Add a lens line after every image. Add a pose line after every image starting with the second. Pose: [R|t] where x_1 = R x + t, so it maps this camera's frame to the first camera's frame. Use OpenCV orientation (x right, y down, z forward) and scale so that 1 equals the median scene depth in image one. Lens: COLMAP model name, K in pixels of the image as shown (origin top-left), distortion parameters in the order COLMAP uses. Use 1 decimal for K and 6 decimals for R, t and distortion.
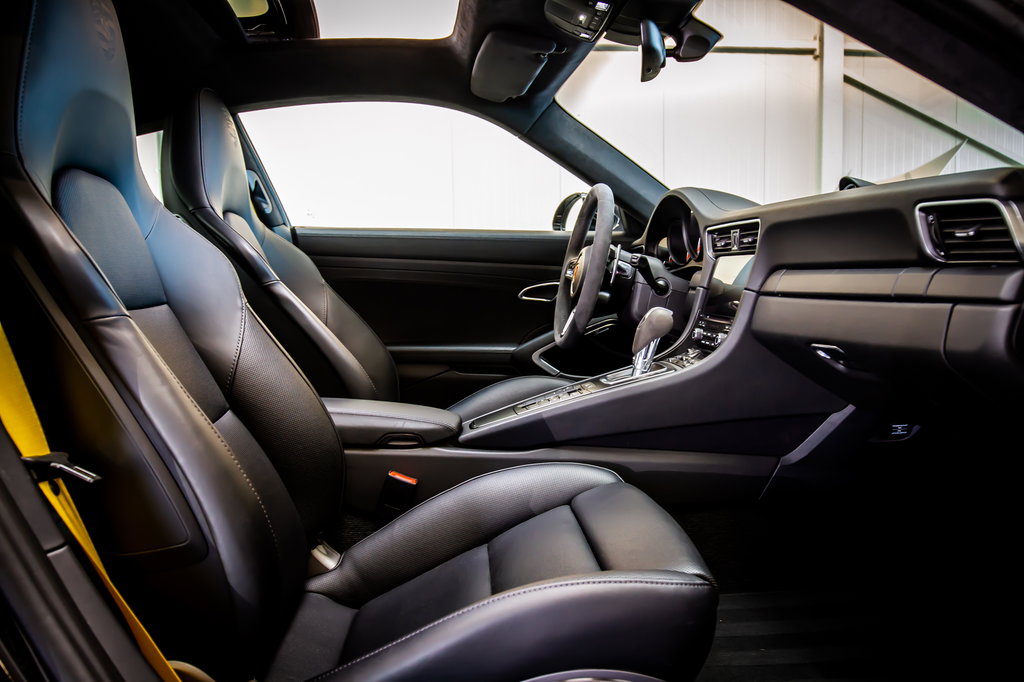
lens RADIAL K [[751.1, 0, 514.3], [0, 751.1, 343.4], [0, 0, 1]] dist [-0.026159, -0.005751]
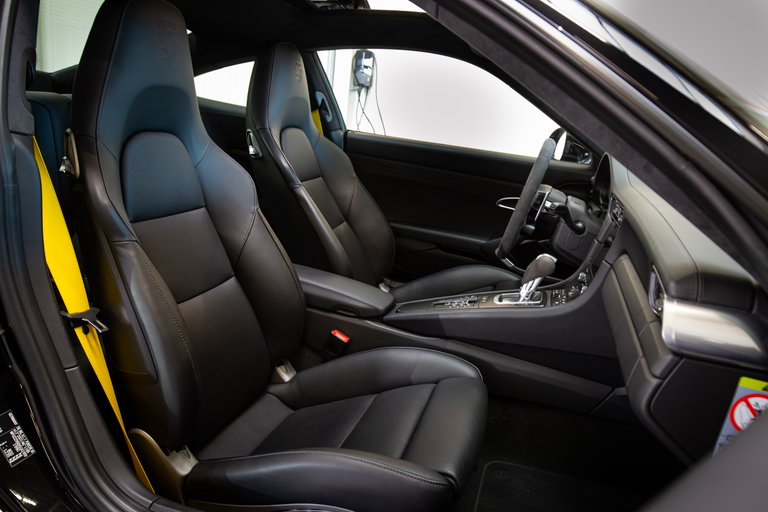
lens RADIAL K [[563.3, 0, 385.1], [0, 563.3, 254.8], [0, 0, 1]] dist [-0.026159, -0.005751]
pose [[0.924970, 0.197558, -0.324656, 0.262673], [-0.148916, 0.974364, 0.168640, -0.179685], [0.349649, -0.107641, 0.930677, -0.012349]]
